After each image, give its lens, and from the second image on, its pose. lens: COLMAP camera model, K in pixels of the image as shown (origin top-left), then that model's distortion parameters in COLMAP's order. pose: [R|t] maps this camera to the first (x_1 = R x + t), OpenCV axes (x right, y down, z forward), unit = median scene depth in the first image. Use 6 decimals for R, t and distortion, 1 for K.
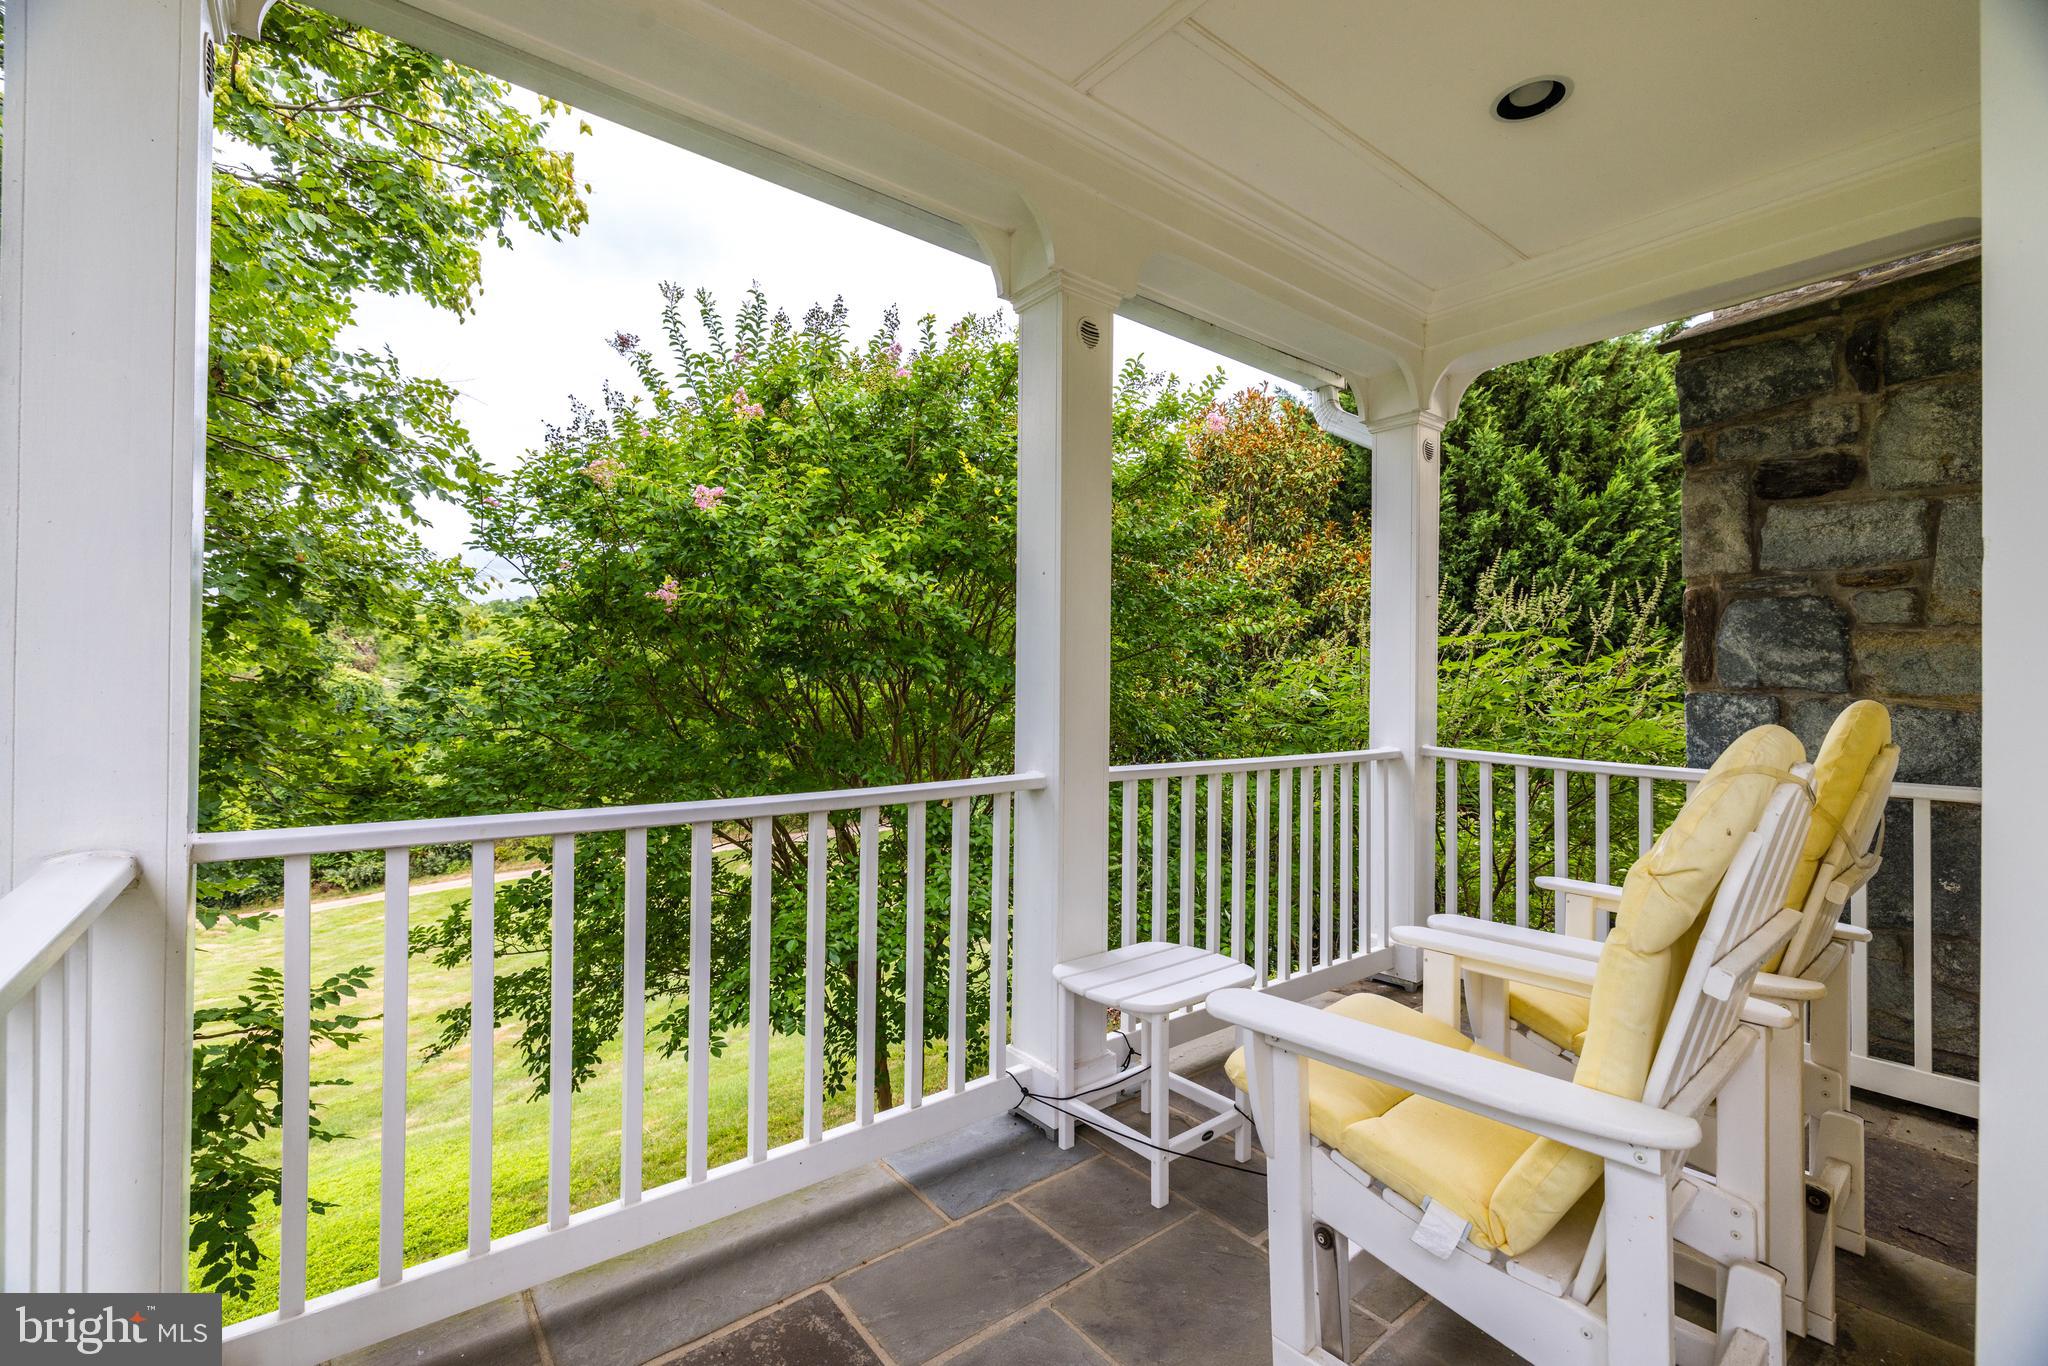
lens RADIAL K [[879.7, 0, 1027.2], [0, 879.7, 684.6], [0, 0, 1]] dist [0.001725, 0.000110]
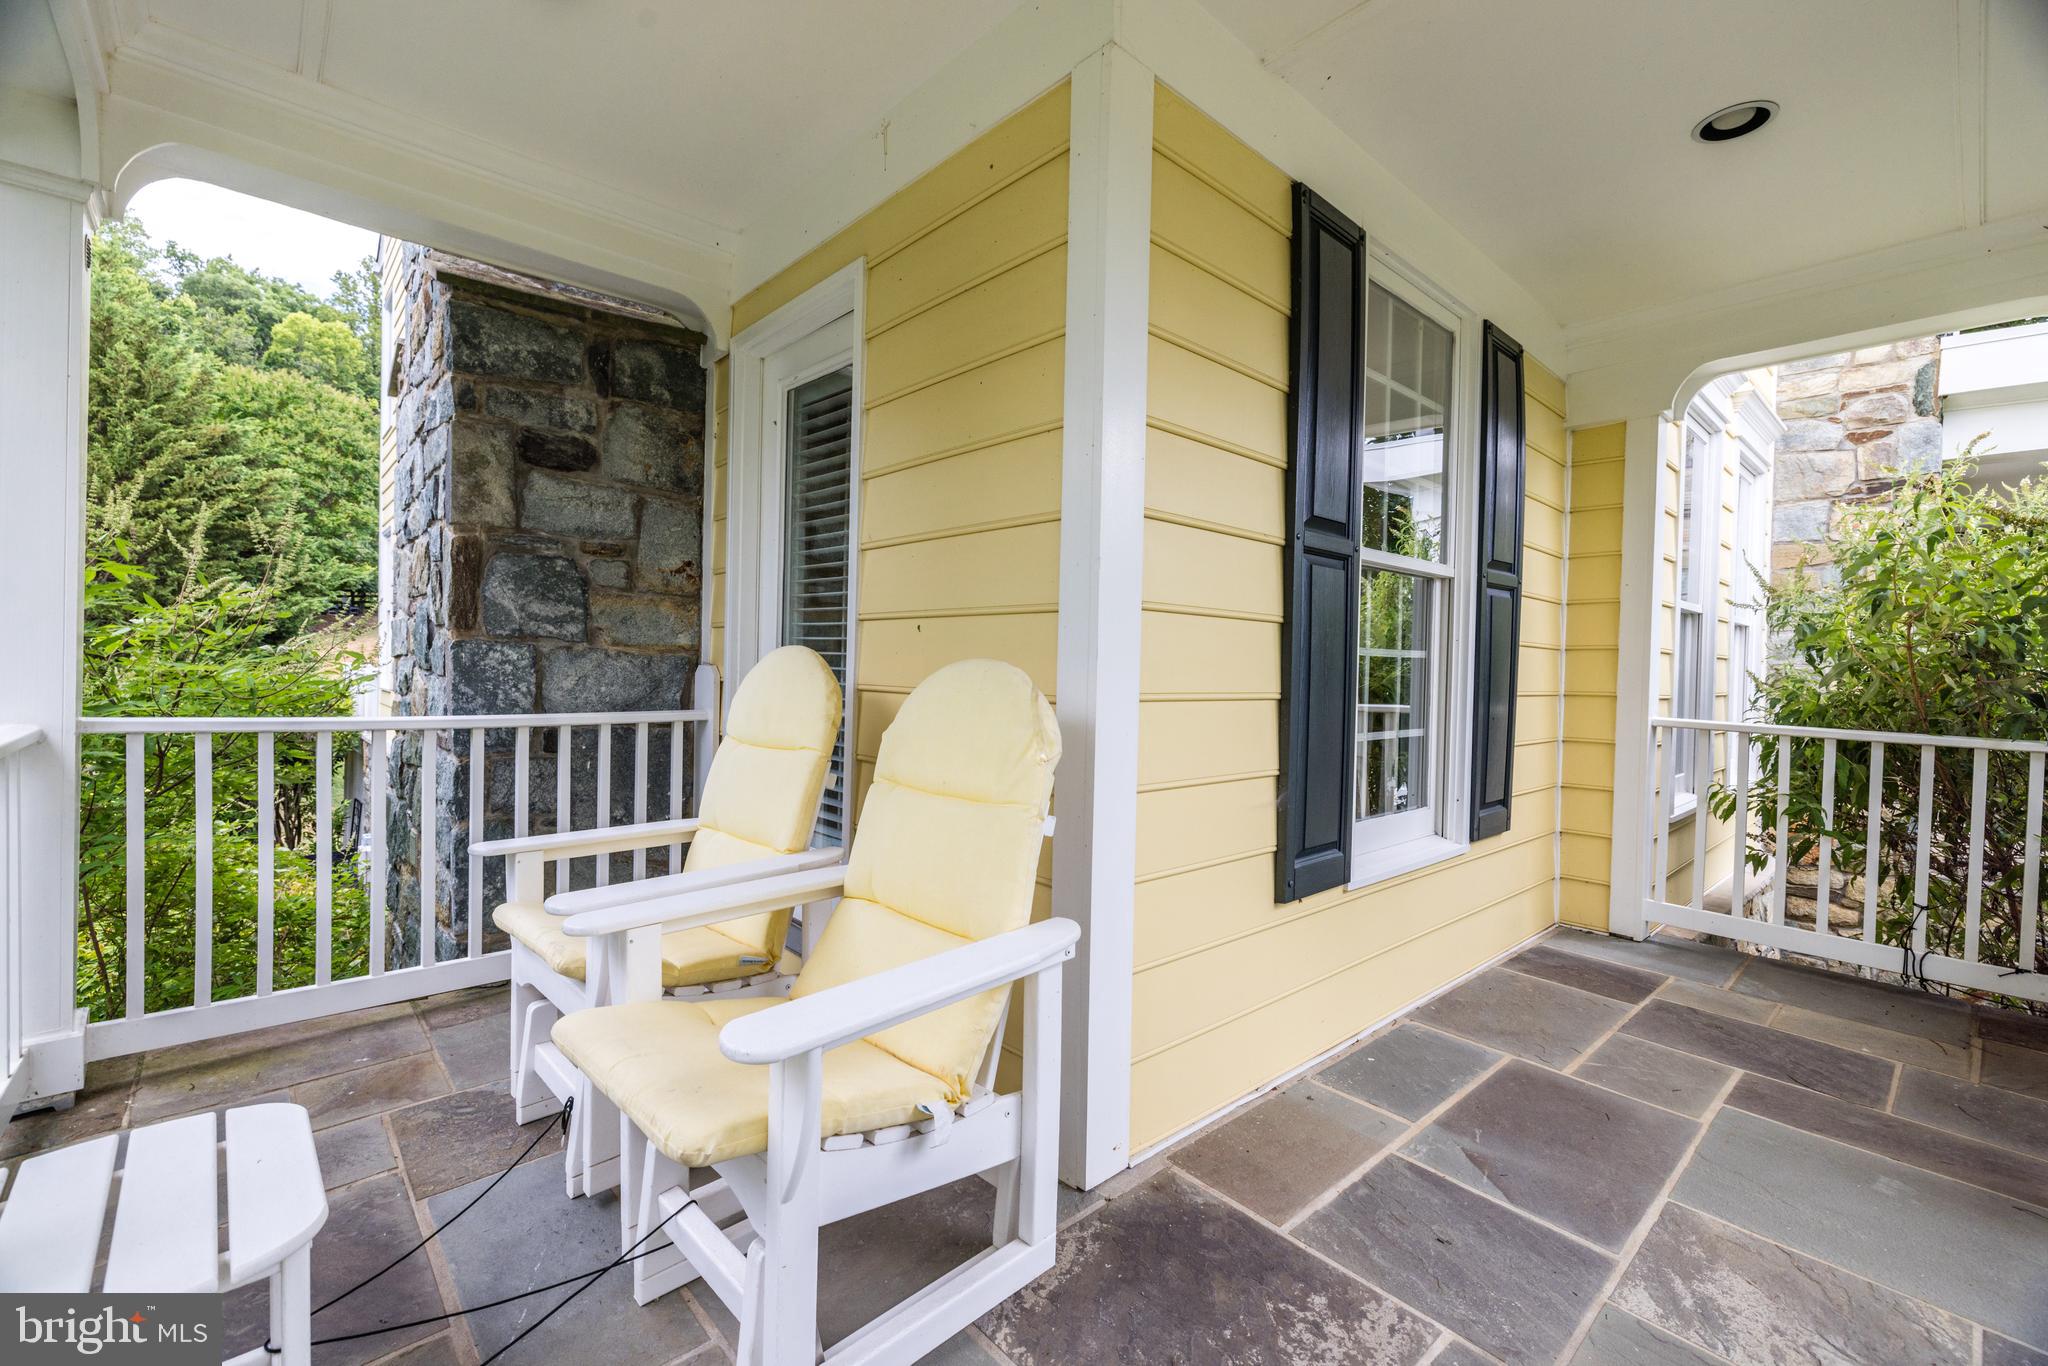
lens RADIAL K [[879.7, 0, 1030.7], [0, 879.7, 675.3], [0, 0, 1]] dist [0.001725, 0.000110]
pose [[-0.066334, -0.029573, 0.997359, -0.305233], [-0.020960, 0.999381, 0.028239, 0.008227], [-0.997577, -0.019031, -0.066913, 0.463263]]
